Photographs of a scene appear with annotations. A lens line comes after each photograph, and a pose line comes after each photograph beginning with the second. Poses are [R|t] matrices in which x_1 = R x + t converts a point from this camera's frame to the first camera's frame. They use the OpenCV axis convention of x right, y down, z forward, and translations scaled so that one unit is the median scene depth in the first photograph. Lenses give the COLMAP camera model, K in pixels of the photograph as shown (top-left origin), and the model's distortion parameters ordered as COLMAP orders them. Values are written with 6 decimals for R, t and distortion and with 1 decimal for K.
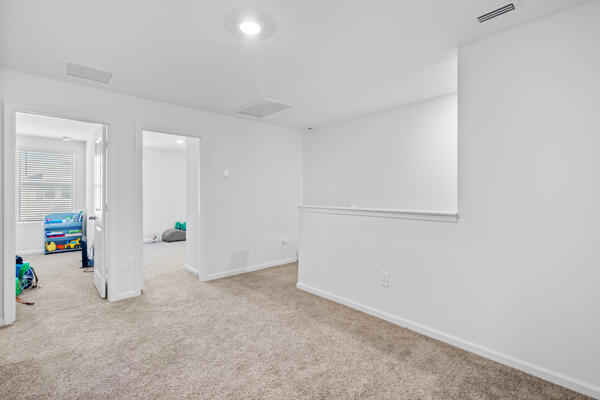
lens RADIAL K [[272.5, 0, 300.6], [0, 272.5, 200.3], [0, 0, 1]] dist [-0.000946, 0.000590]
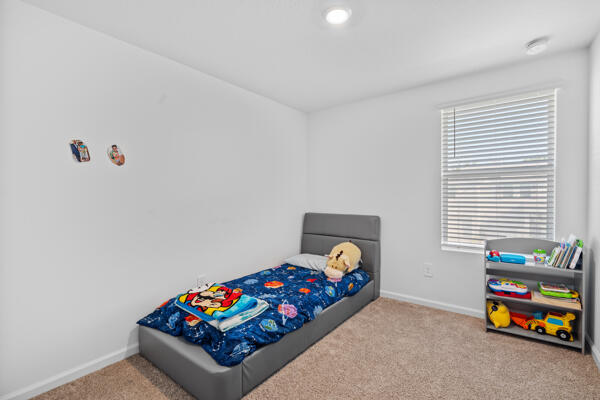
lens RADIAL K [[272.5, 0, 300.5], [0, 272.5, 200.4], [0, 0, 1]] dist [-0.000946, 0.000590]
pose [[0.171661, 0.004580, -0.985145, -0.542510], [-0.003231, 0.999986, 0.004086, -0.008953], [0.985151, 0.002482, 0.171673, 0.611649]]
